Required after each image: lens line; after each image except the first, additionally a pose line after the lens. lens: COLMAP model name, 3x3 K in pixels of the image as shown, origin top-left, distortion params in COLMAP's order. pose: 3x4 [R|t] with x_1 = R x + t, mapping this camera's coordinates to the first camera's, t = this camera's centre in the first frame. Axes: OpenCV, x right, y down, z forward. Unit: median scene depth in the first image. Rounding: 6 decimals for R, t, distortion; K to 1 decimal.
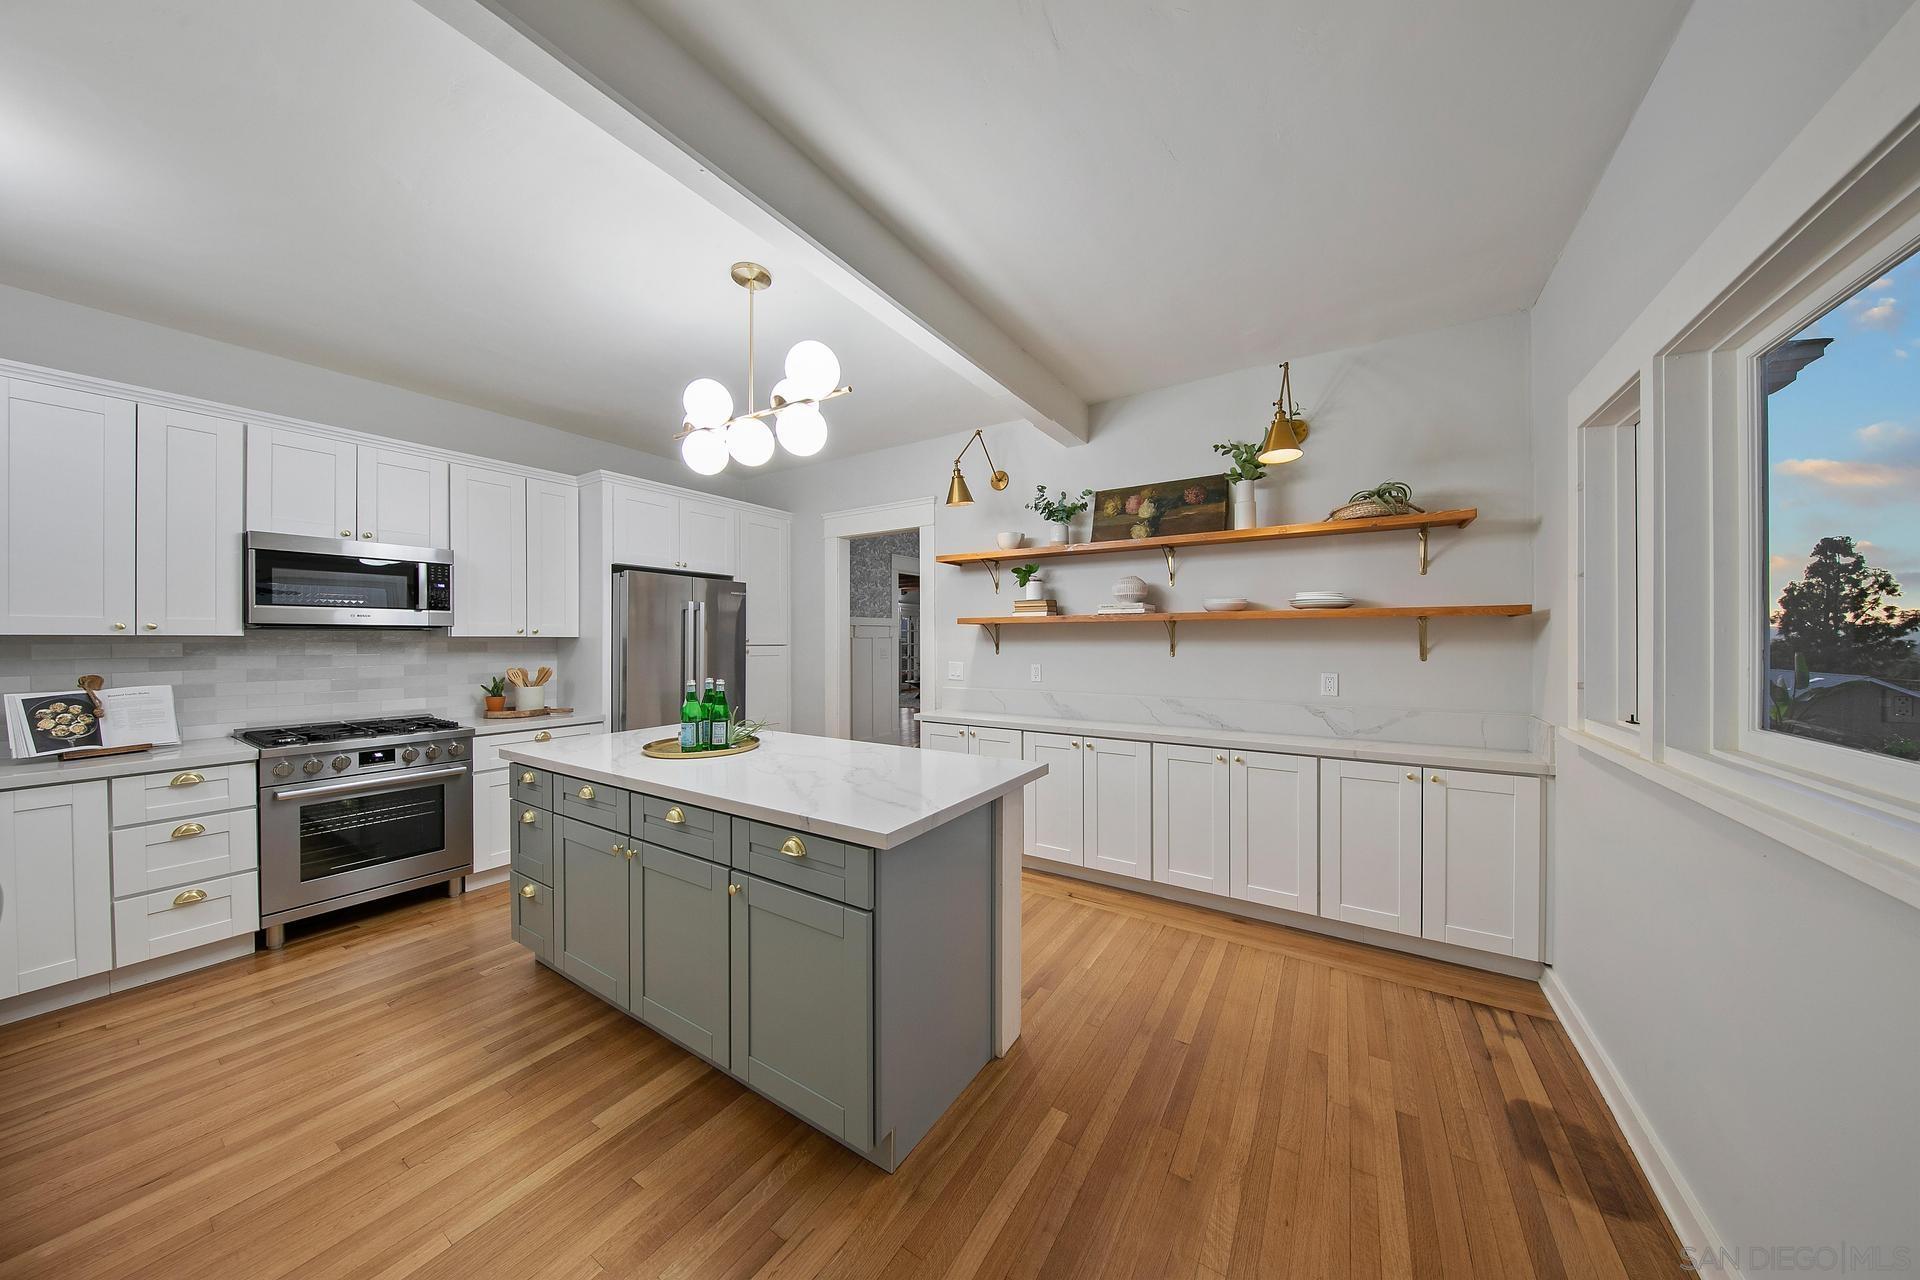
lens RADIAL K [[609.5, 0, 961.1], [0, 609.5, 644.1], [0, 0, 1]] dist [-0.000718, -0.001588]
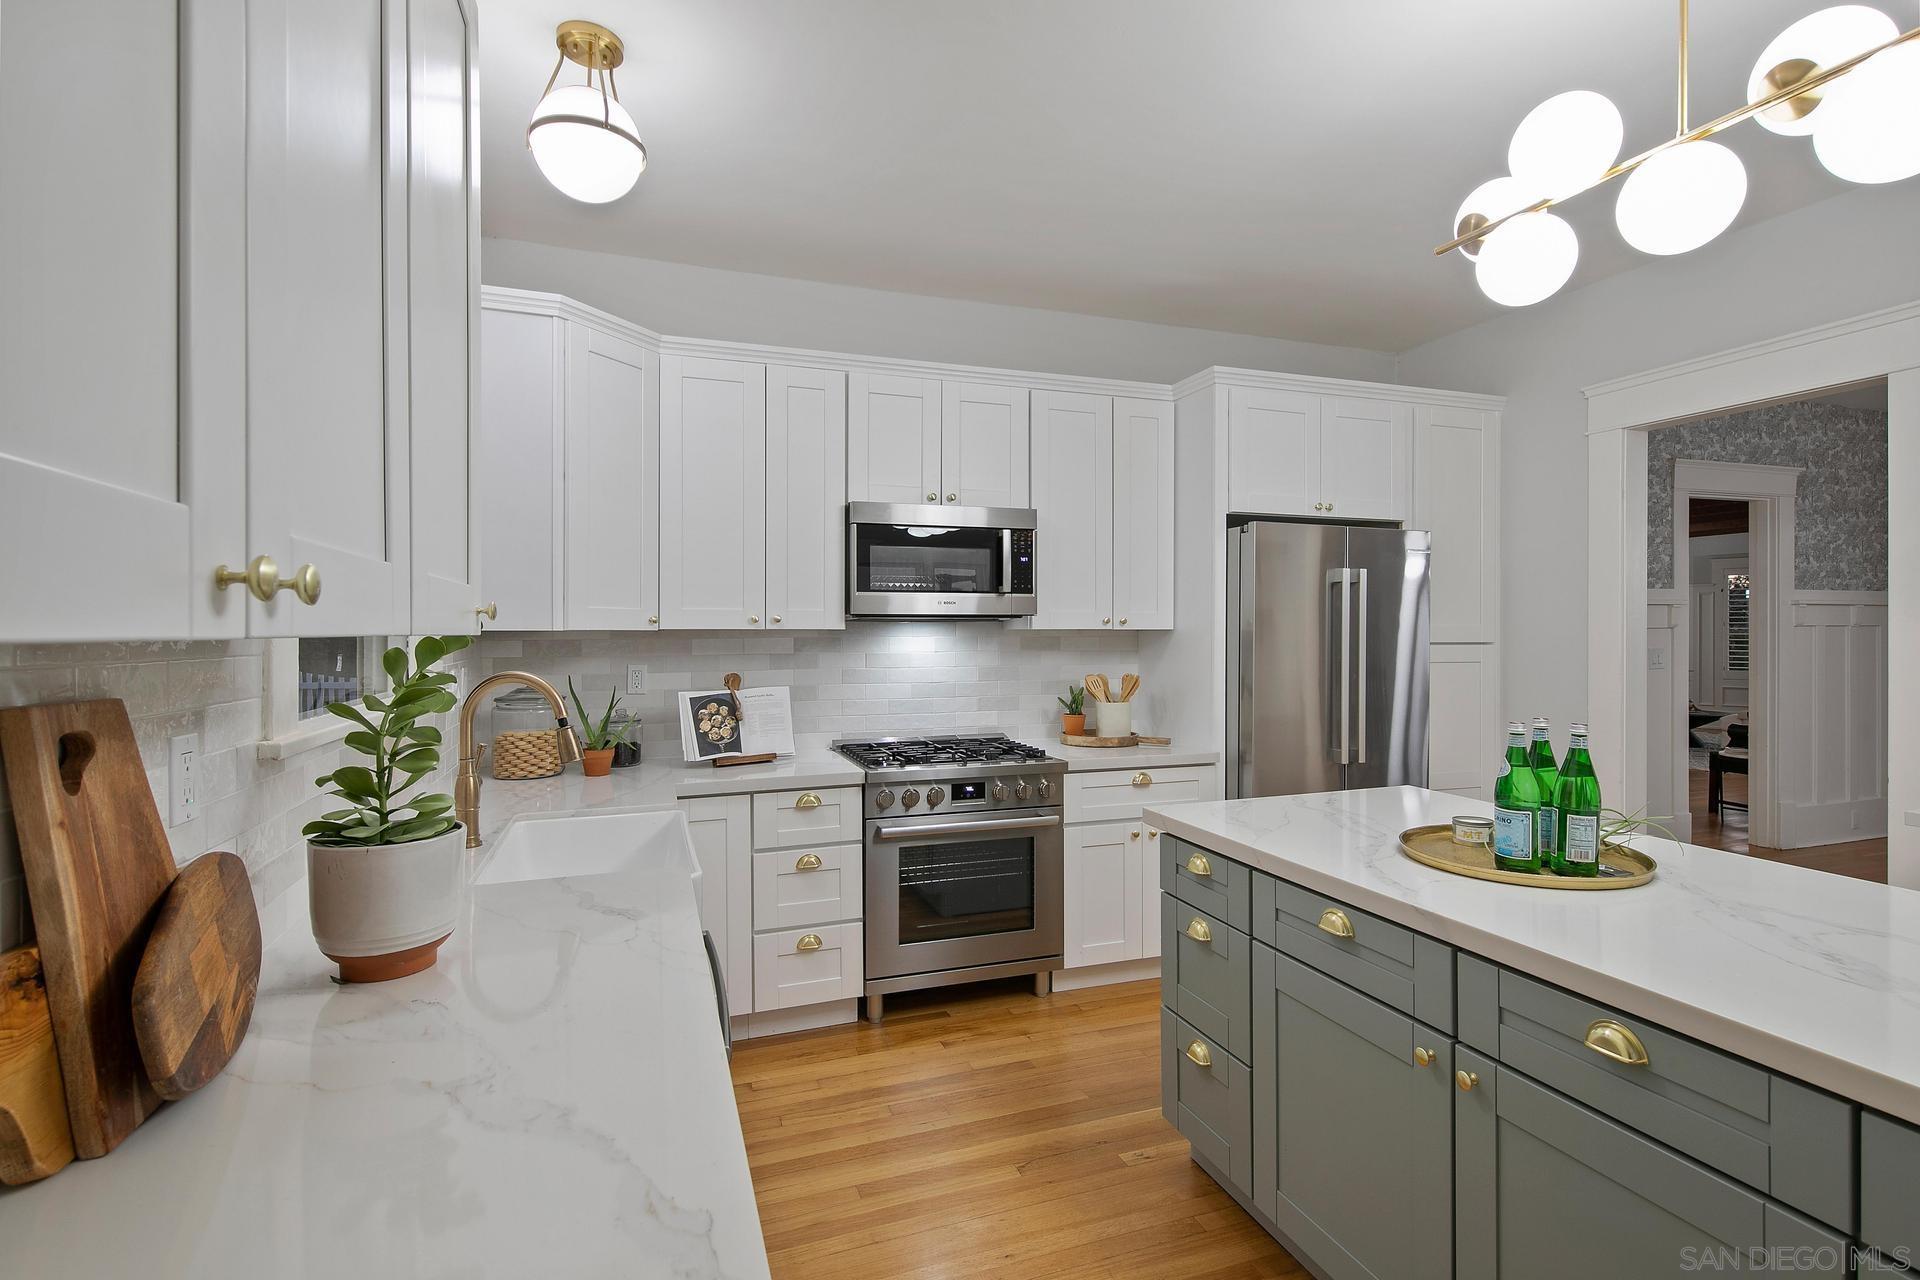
lens RADIAL K [[915.3, 0, 960.0], [0, 915.3, 640.0], [0, 0, 1]] dist [0.028547, -0.000350]
pose [[0.787787, 0.009614, -0.615872, -0.297226], [-0.005219, 0.999946, 0.008933, -0.011303], [0.615925, -0.003823, 0.787795, 0.116179]]
